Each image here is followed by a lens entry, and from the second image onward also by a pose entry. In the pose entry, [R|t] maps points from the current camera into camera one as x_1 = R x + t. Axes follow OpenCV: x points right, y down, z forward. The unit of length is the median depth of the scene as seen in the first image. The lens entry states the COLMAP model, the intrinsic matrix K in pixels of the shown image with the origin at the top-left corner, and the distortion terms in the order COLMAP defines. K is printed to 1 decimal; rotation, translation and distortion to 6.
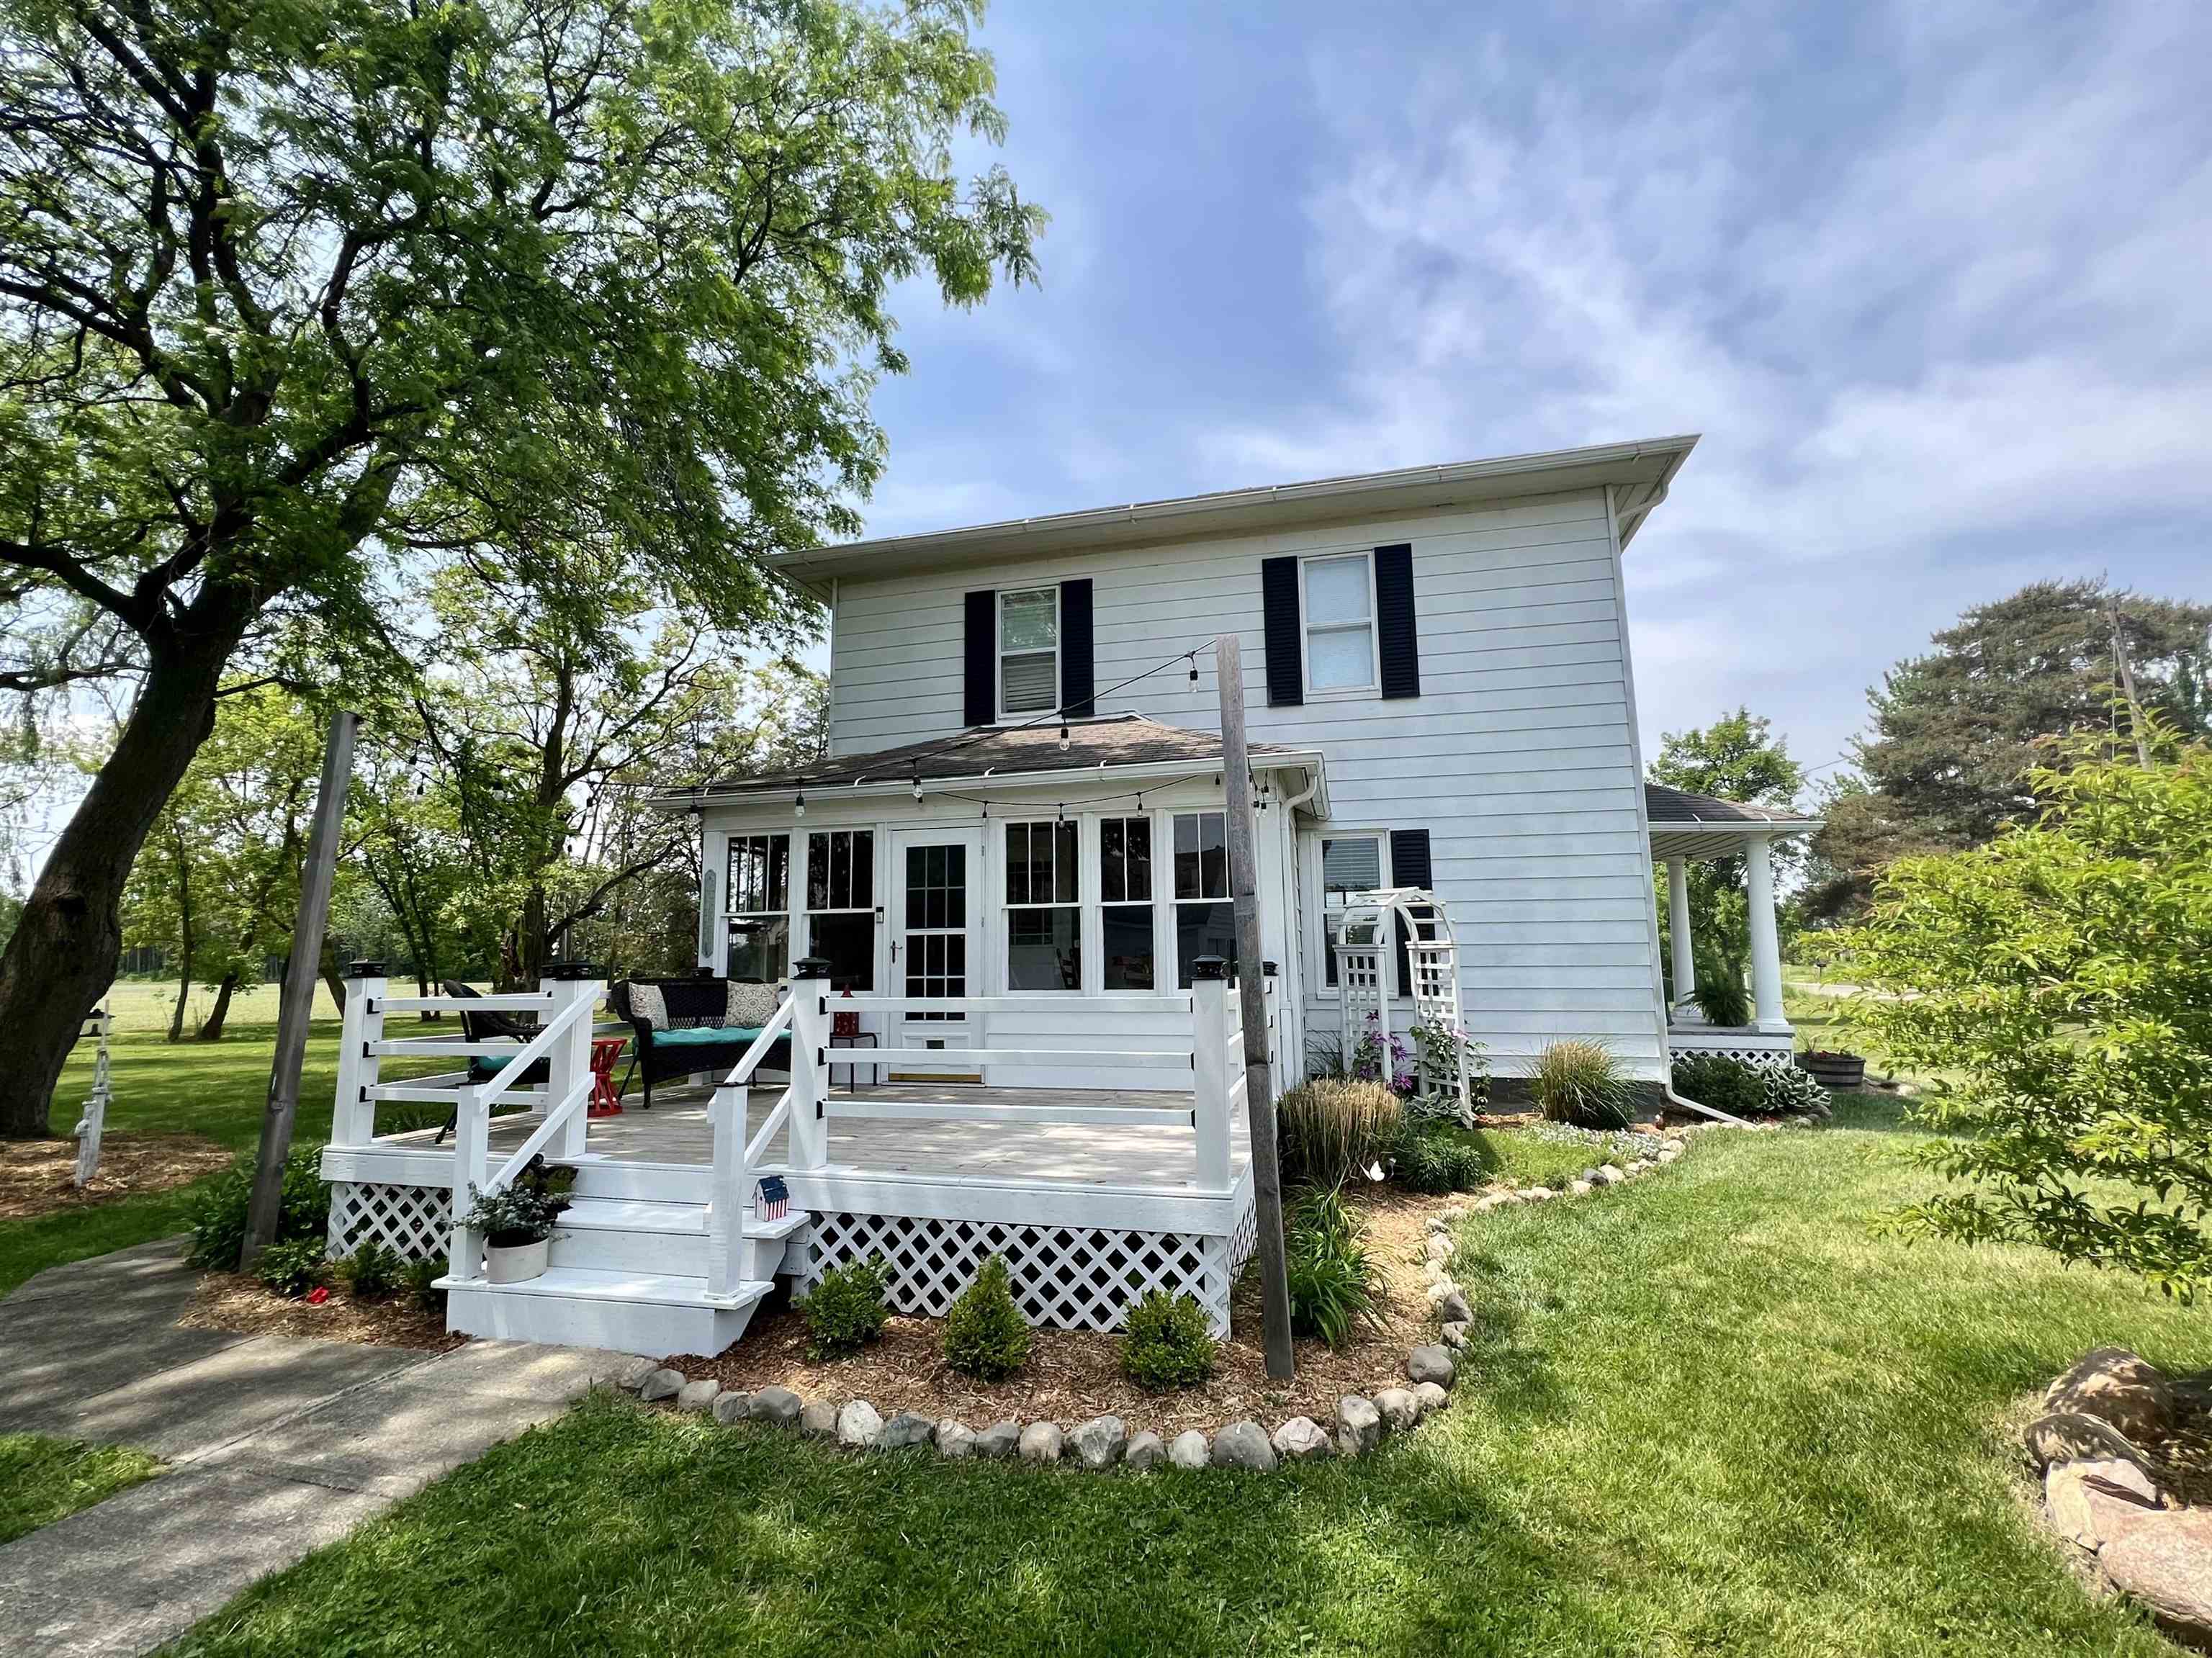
lens RADIAL K [[890.6, 0, 1099.5], [0, 890.6, 826.3], [0, 0, 1]] dist [-0.000804, 0.000793]
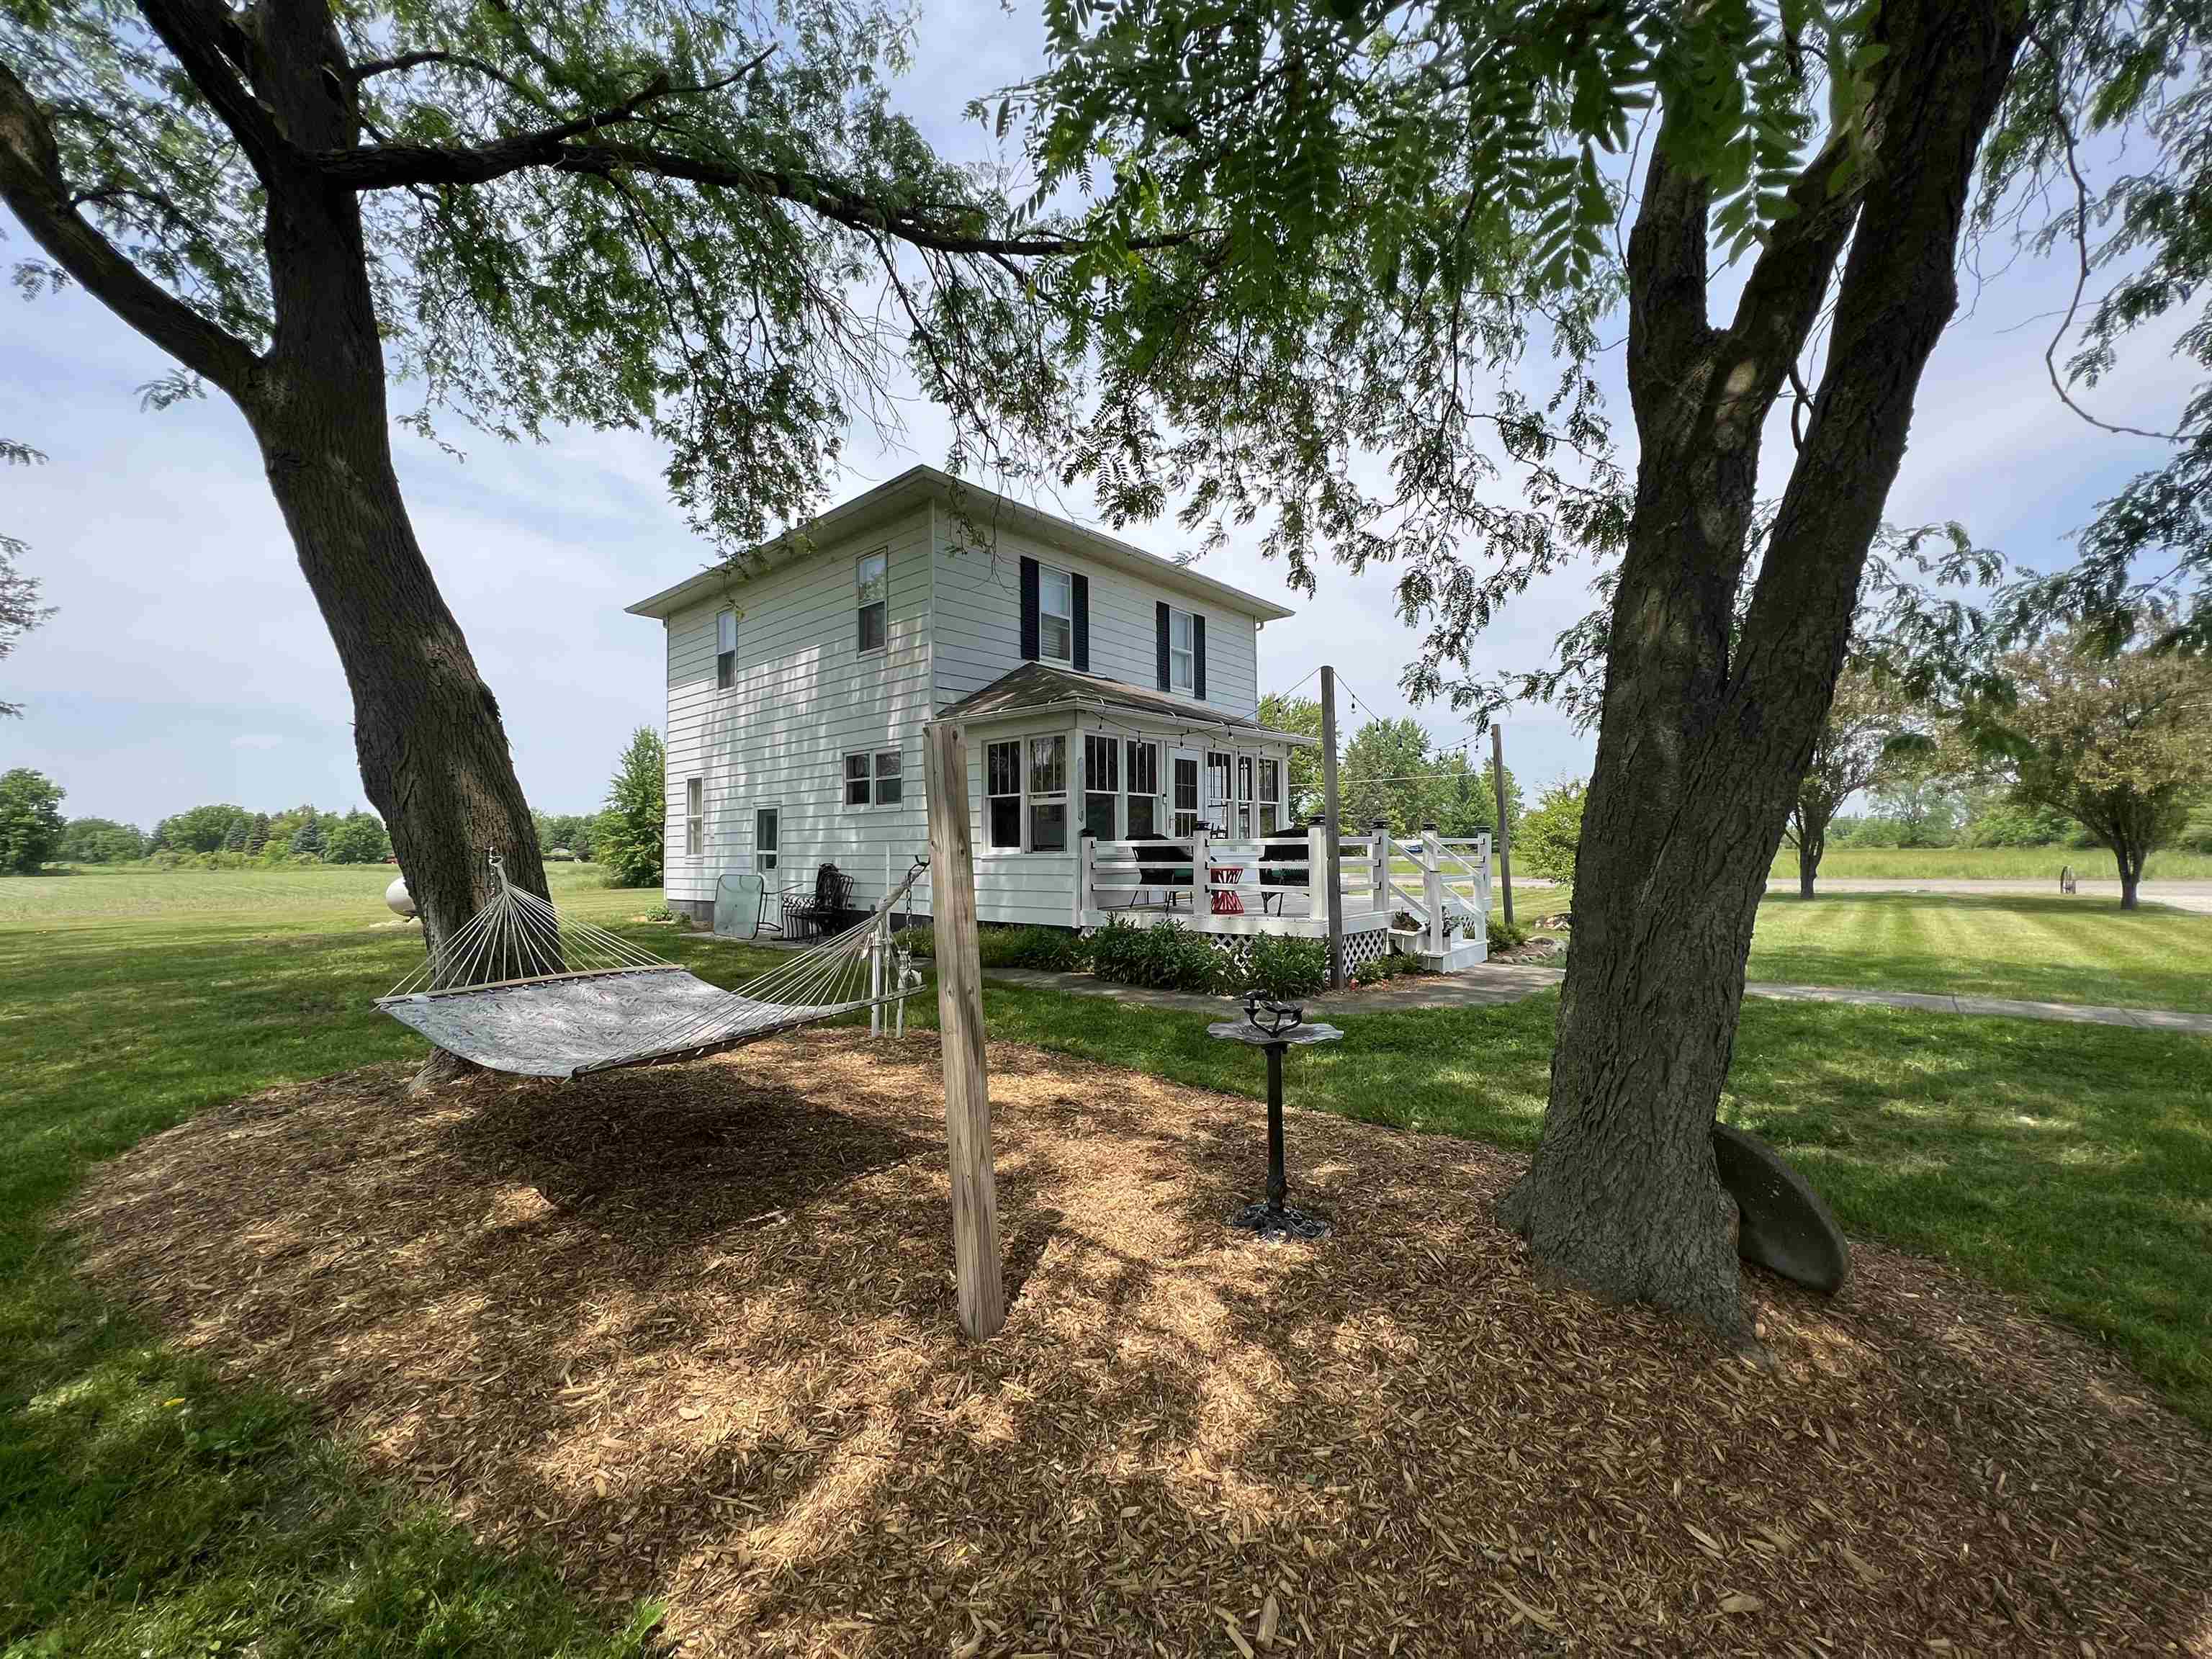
lens RADIAL K [[890.7, 0, 1099.5], [0, 890.7, 826.8], [0, 0, 1]] dist [-0.000804, 0.000793]
pose [[0.380595, -0.016126, 0.924601, -1.262716], [-0.108788, 0.992124, 0.062084, 0.042186], [-0.918321, -0.124214, 0.375843, 0.321849]]
